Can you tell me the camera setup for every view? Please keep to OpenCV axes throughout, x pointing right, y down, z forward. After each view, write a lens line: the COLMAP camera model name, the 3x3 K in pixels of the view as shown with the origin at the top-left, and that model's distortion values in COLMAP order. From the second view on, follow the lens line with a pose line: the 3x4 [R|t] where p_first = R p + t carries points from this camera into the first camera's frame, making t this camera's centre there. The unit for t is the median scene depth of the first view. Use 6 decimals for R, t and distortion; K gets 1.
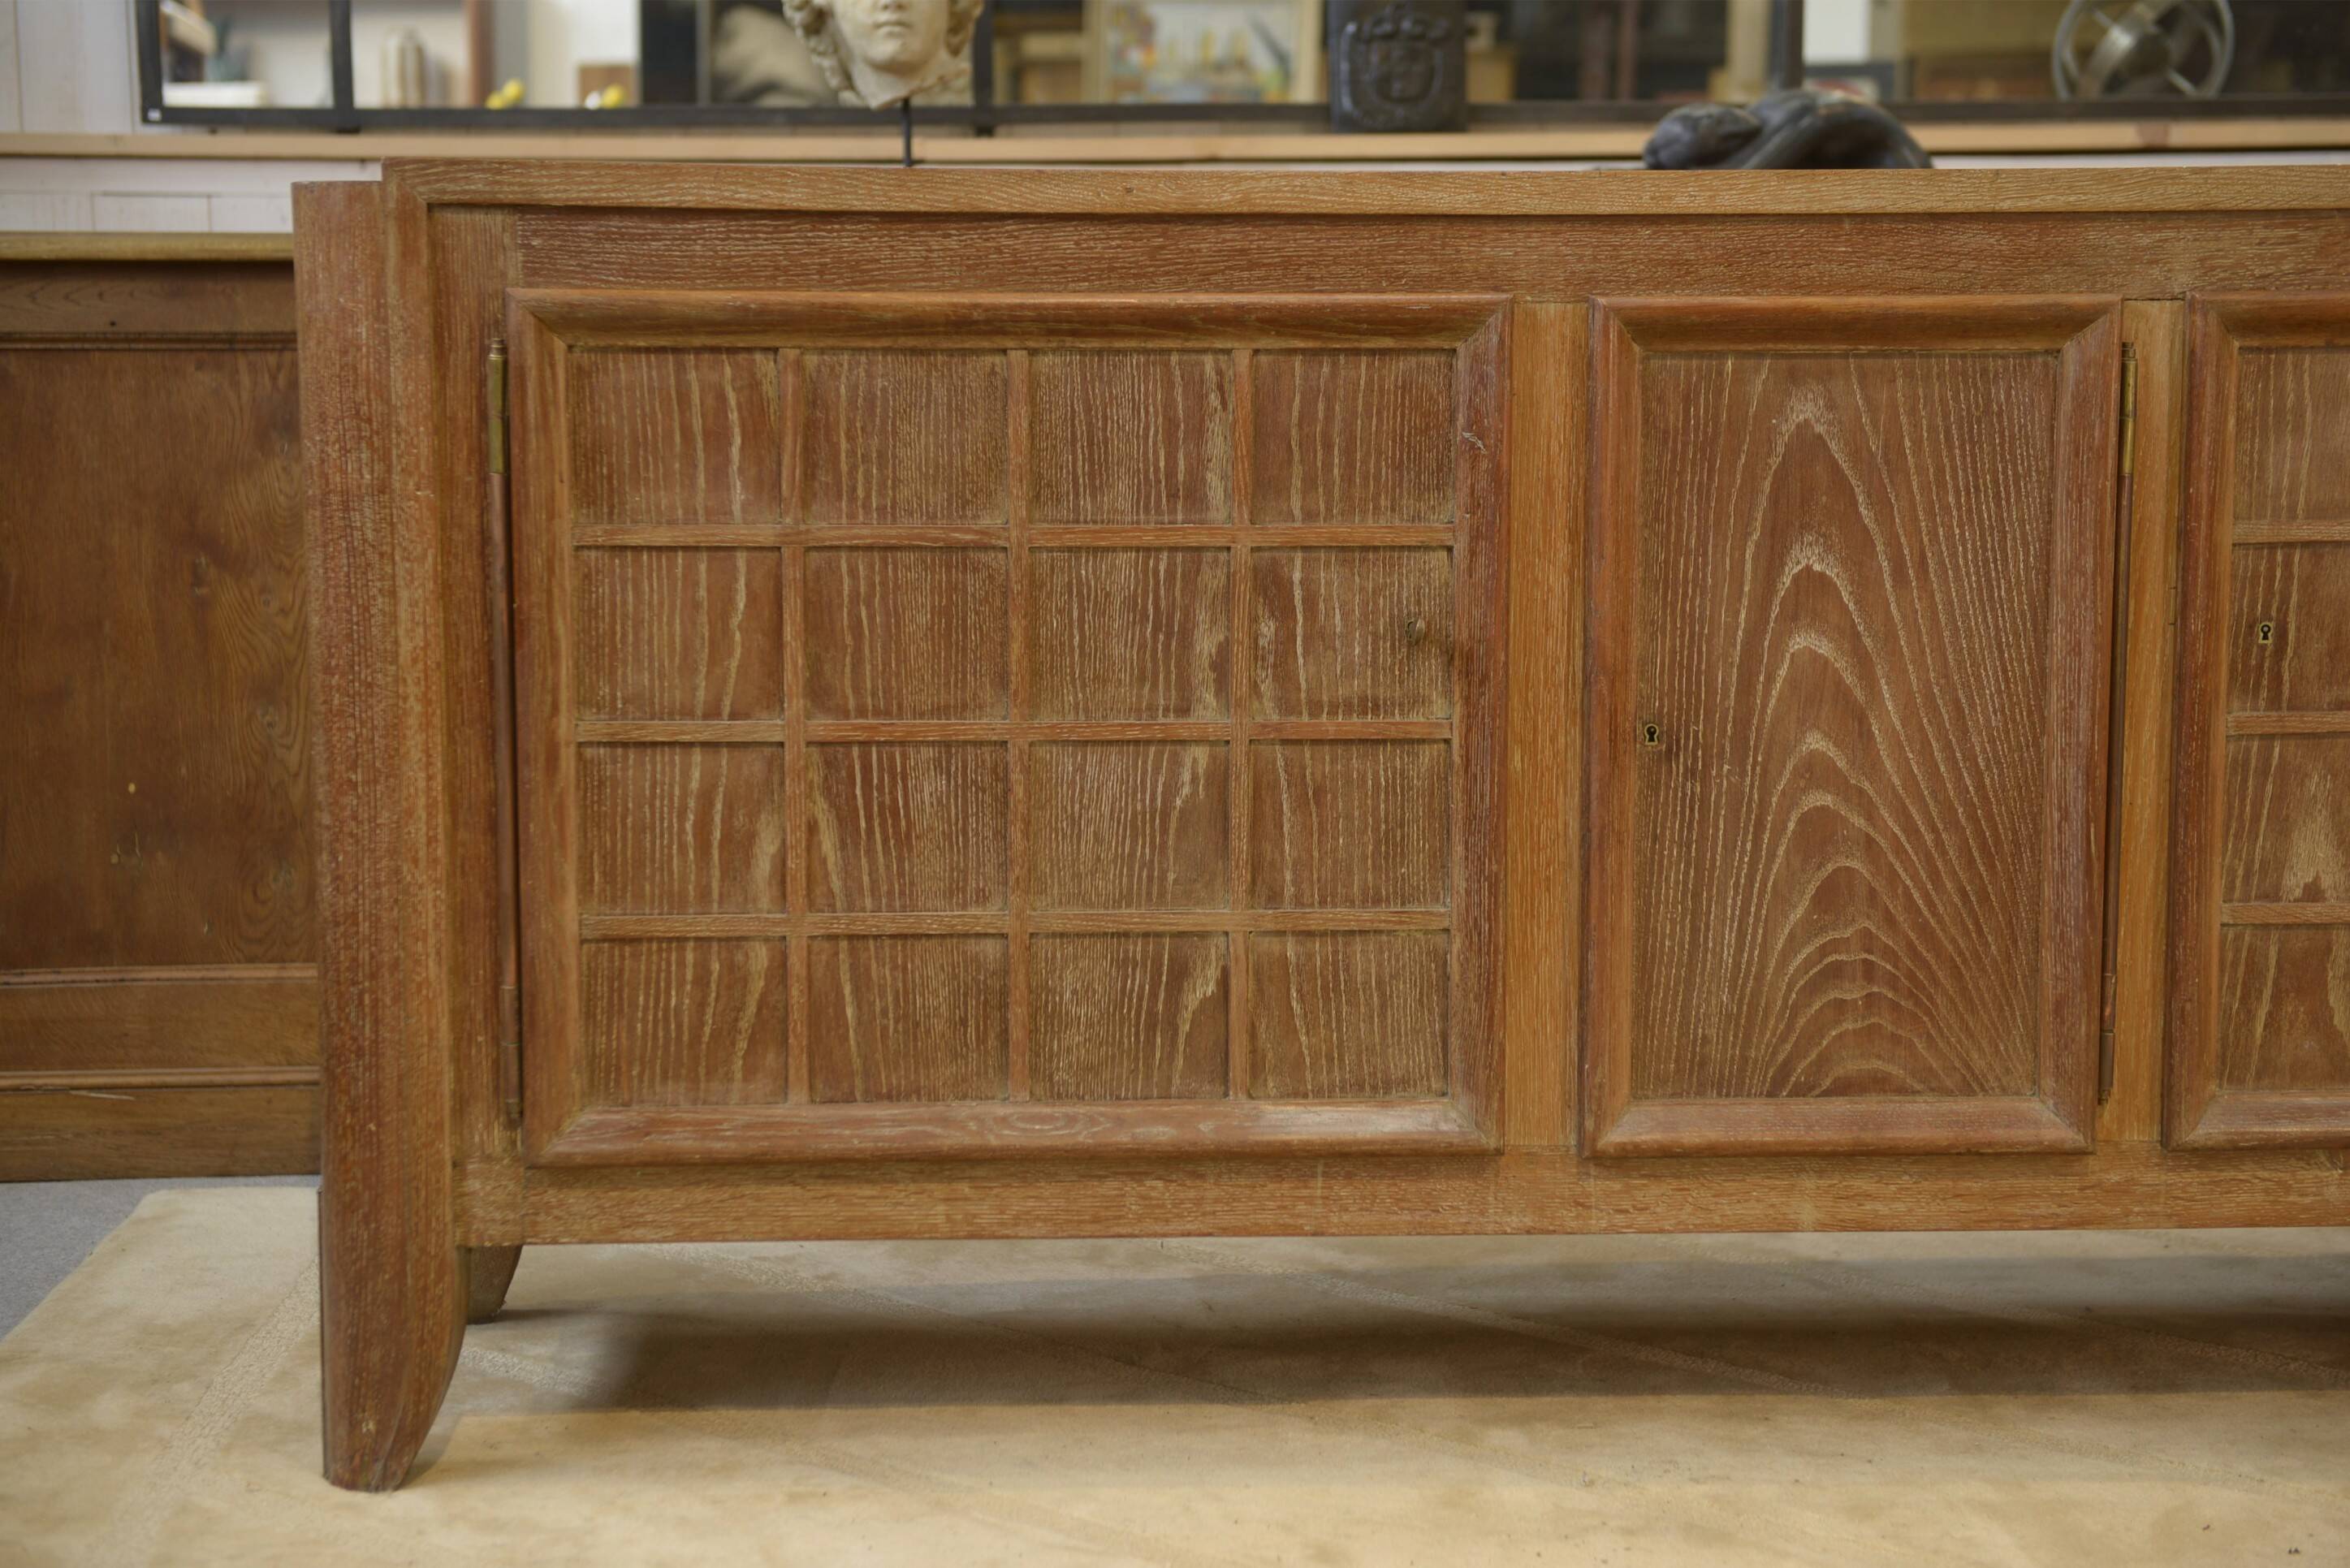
lens RADIAL K [[3557.6, 0, 1185.2], [0, 3557.6, 793.9], [0, 0, 1]] dist [0.136676, 0.000000]
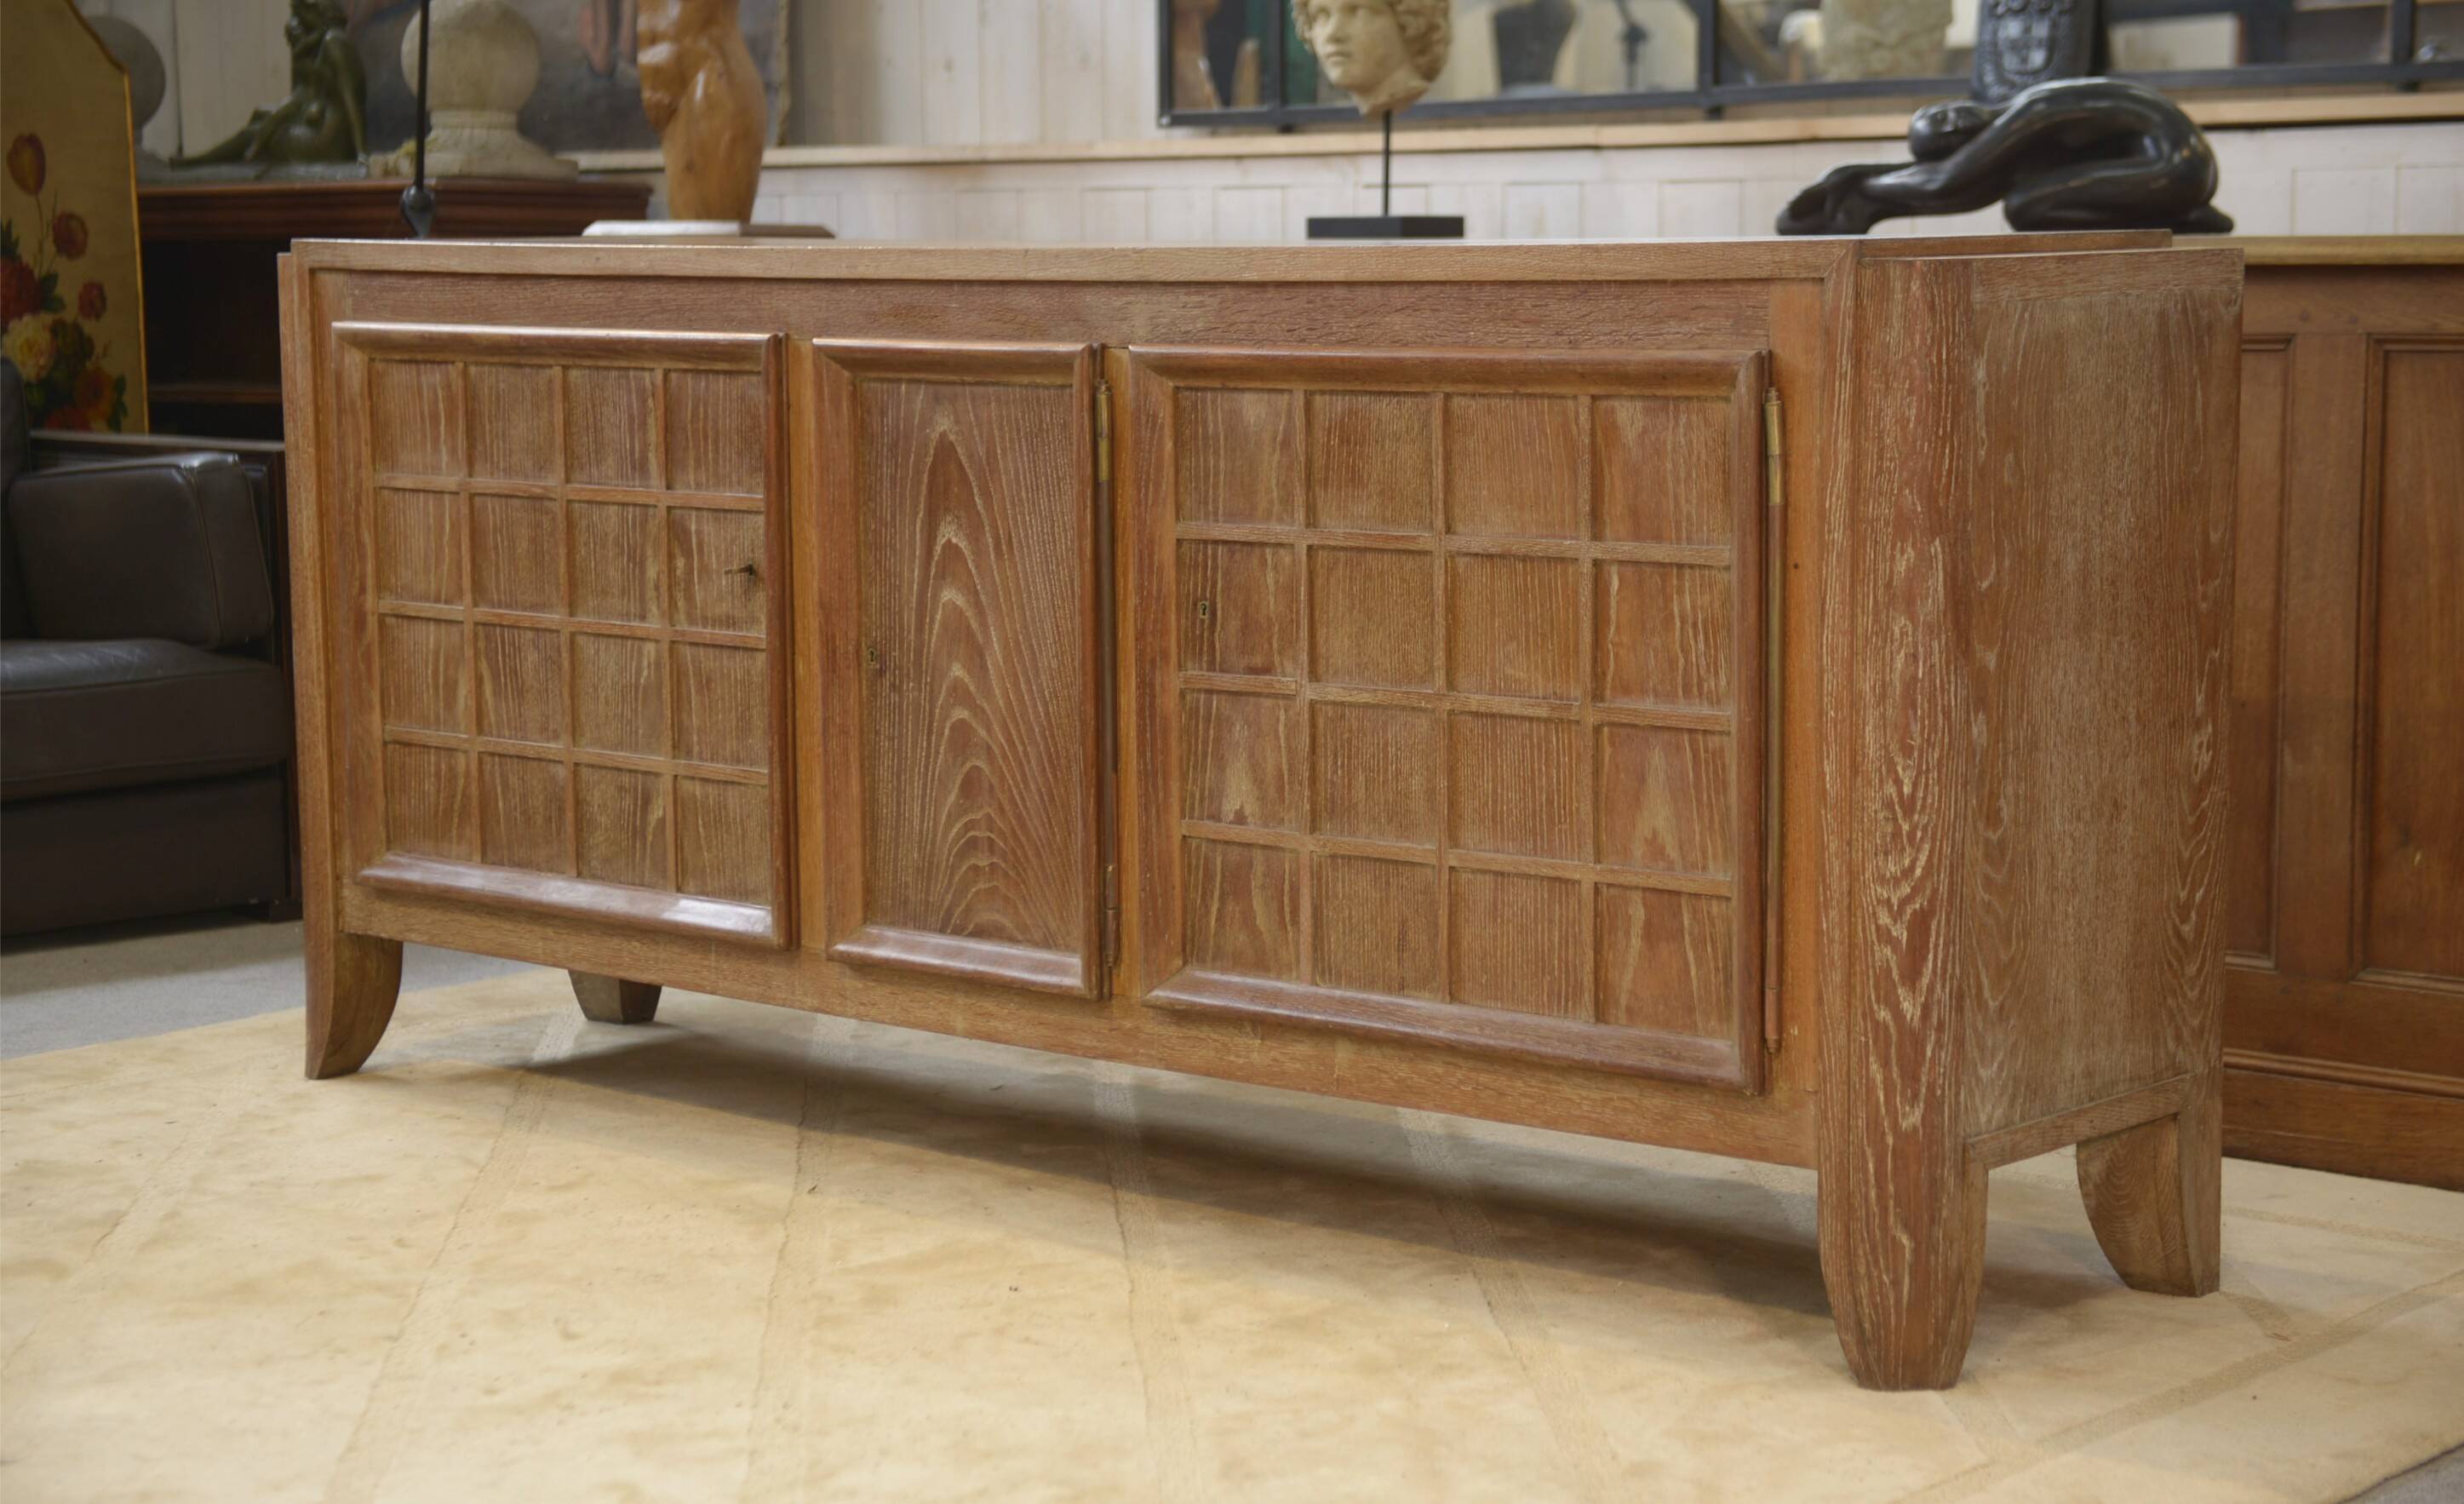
lens RADIAL K [[4472.4, 0, 1231.4], [0, 4472.4, 833.7], [0, 0, 1]] dist [0.123496, 0.000000]
pose [[0.704562, 0.093994, -0.703390, 1.460293], [-0.077852, 0.995444, 0.055039, -0.054873], [0.705359, 0.015982, 0.708670, -0.119121]]
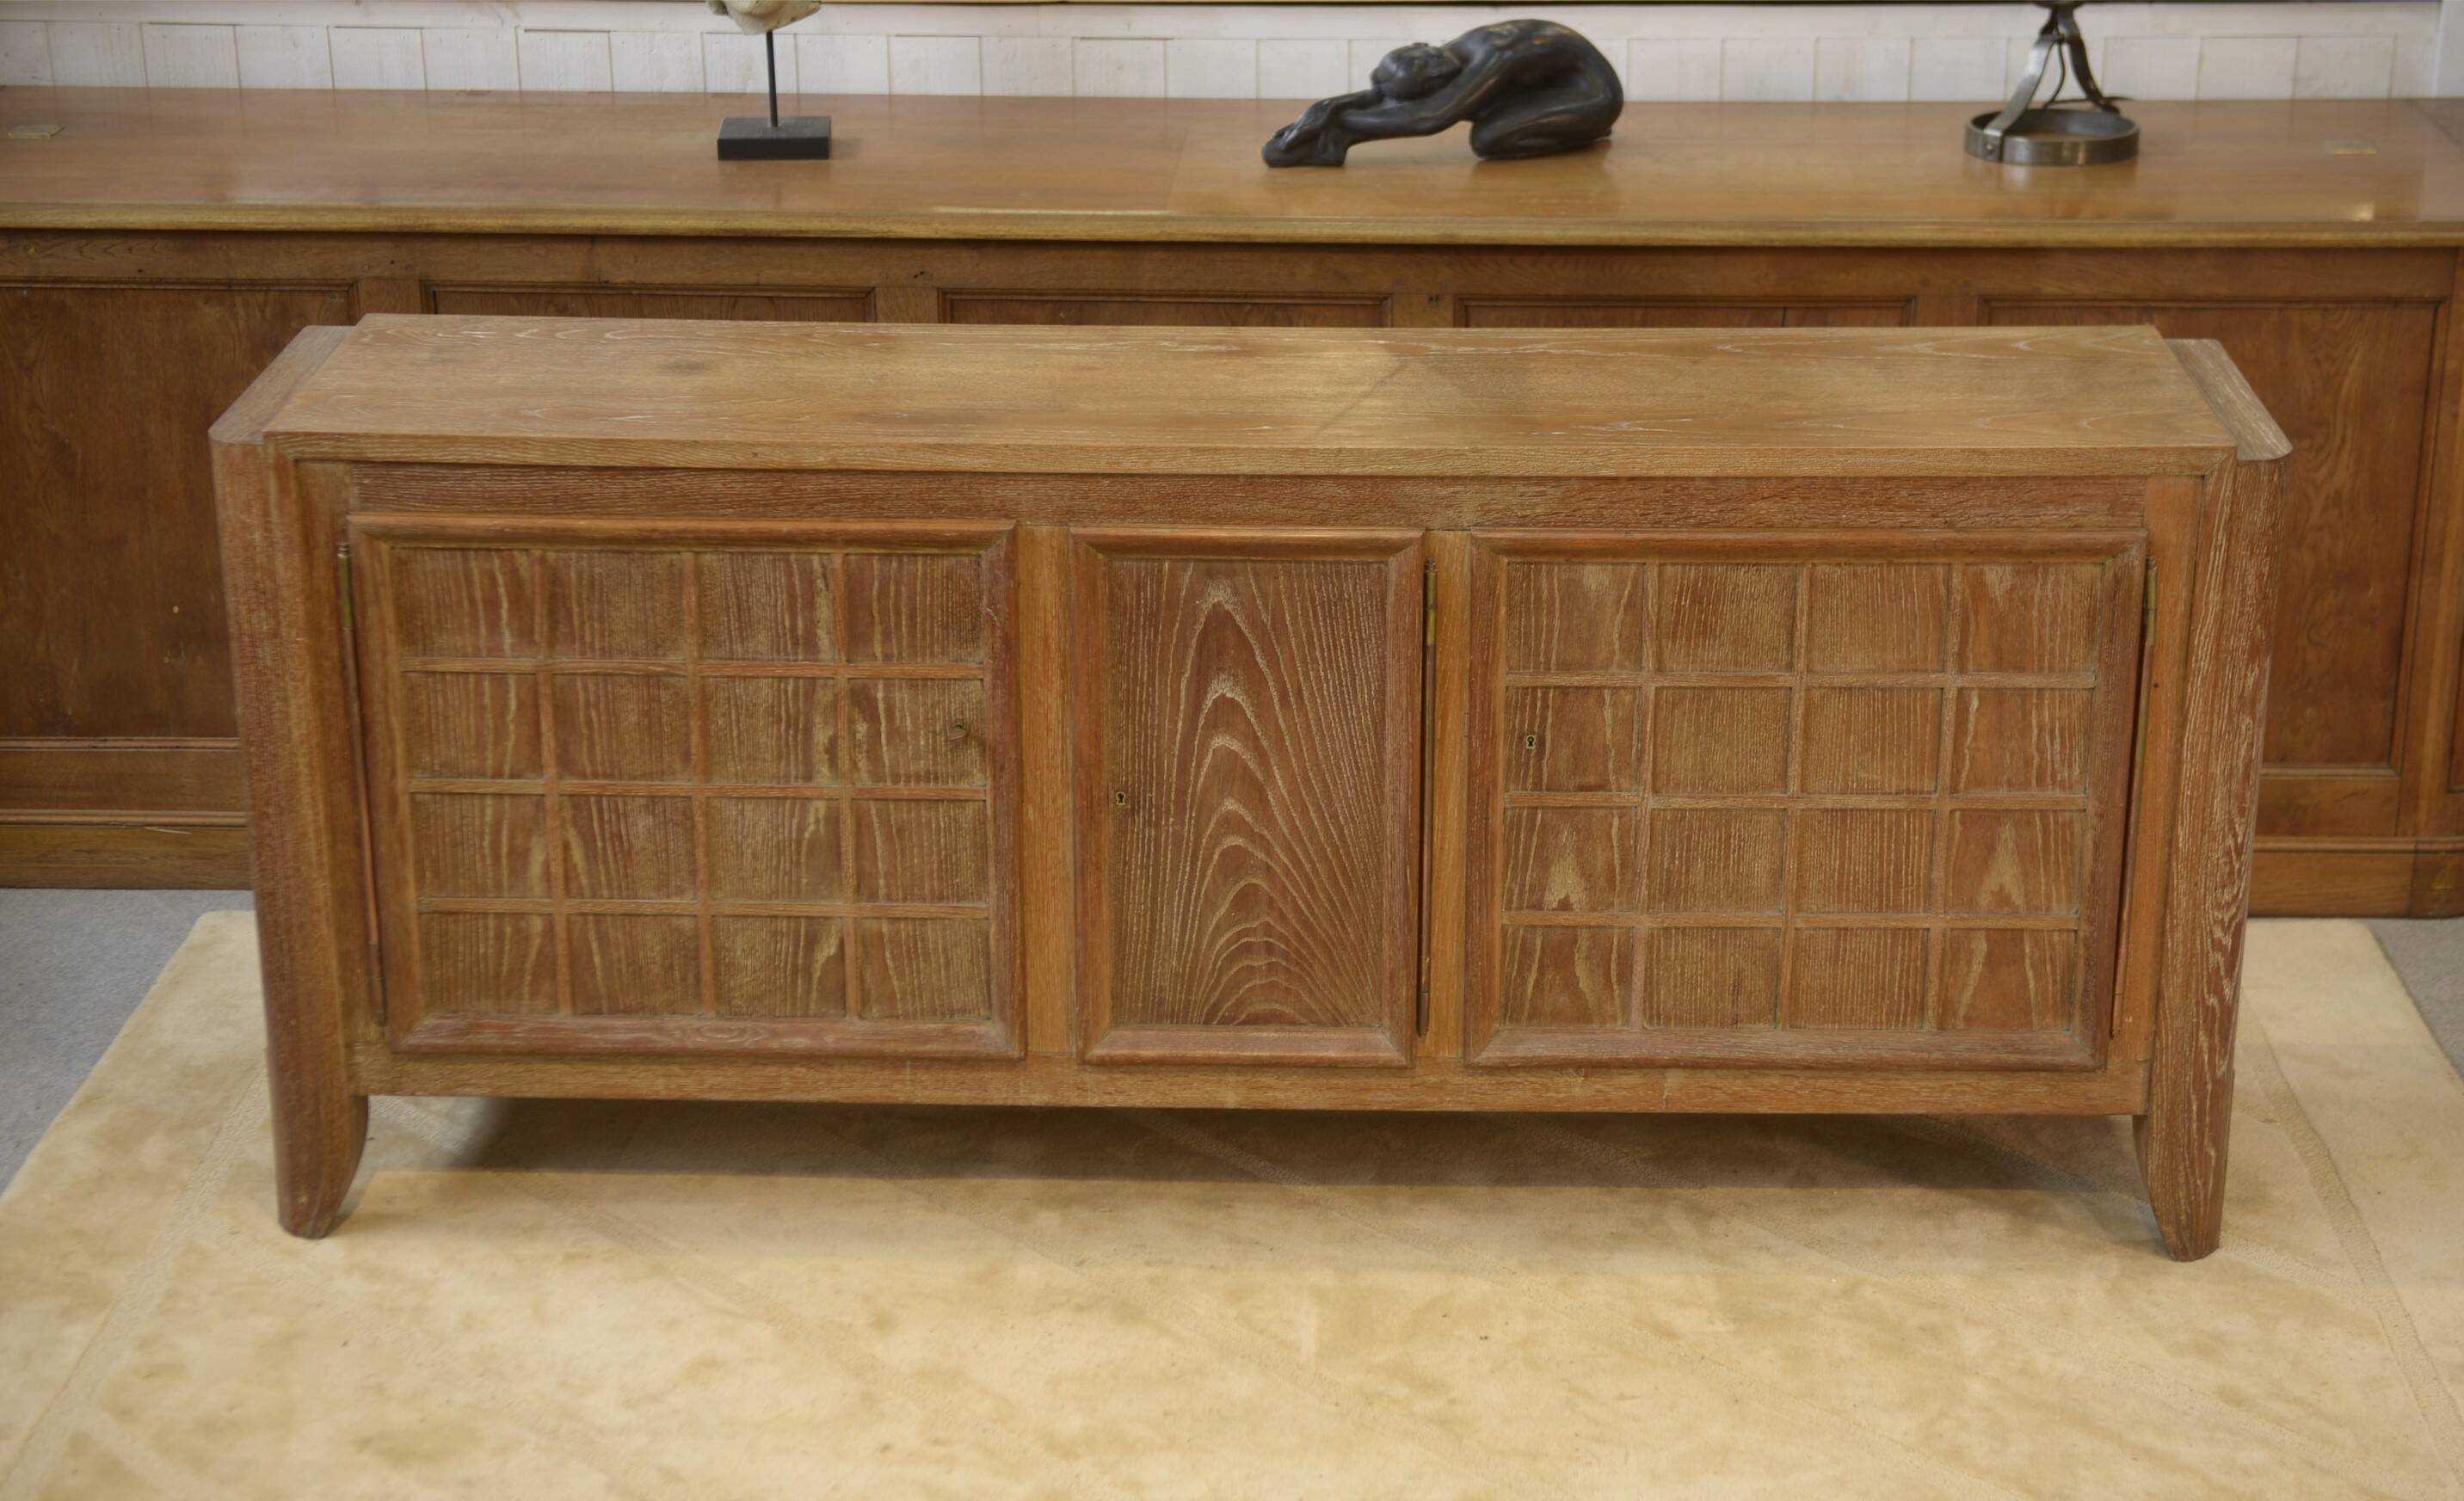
lens RADIAL K [[4216.9, 0, 1266.9], [0, 4216.9, 867.2], [0, 0, 1]] dist [0.140659, 0.000000]
pose [[0.996195, 0.034390, -0.080080, 0.339691], [-0.012880, 0.966857, 0.254995, -0.448251], [0.086195, -0.252994, 0.963621, -0.723244]]
